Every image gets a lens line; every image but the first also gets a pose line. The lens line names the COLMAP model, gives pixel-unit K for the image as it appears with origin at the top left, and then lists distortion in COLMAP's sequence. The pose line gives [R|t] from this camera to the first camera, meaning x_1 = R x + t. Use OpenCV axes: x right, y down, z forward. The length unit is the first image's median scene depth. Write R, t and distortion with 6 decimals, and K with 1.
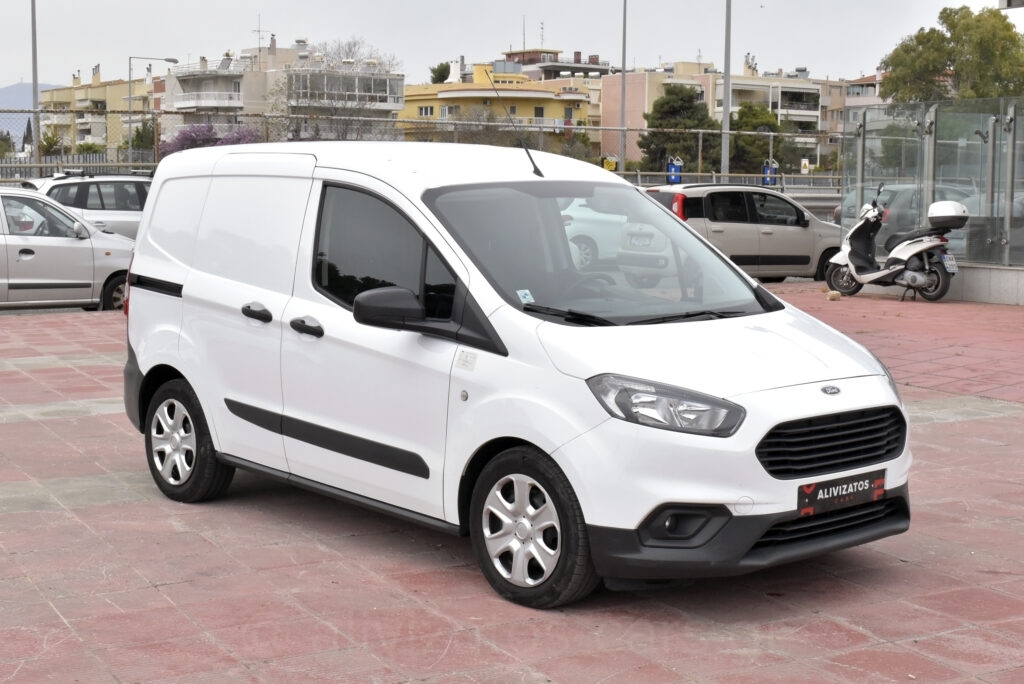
lens RADIAL K [[1580.9, 0, 512.0], [0, 1580.9, 342.0], [0, 0, 1]] dist [-0.000093, -0.053336]
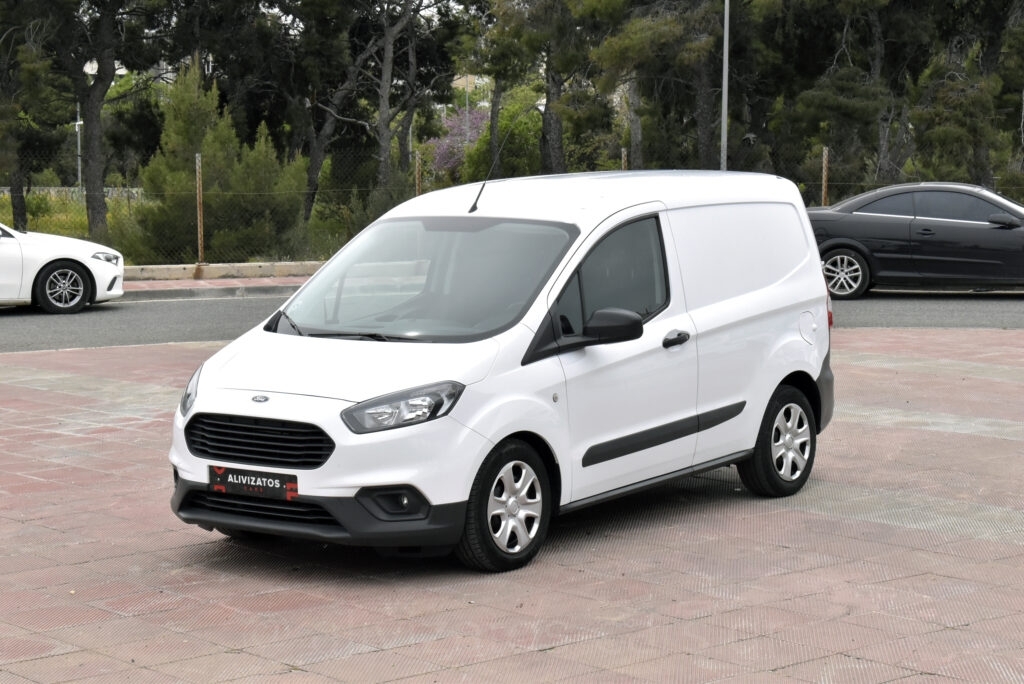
lens RADIAL K [[2321.4, 0, 512.0], [0, 2321.4, 342.0], [0, 0, 1]] dist [0.098058, 0.155698]
pose [[0.199429, 0.091270, -0.975653, 1.691571], [-0.095184, 0.992749, 0.073413, -0.139120], [0.975279, 0.078225, 0.206670, 0.693830]]
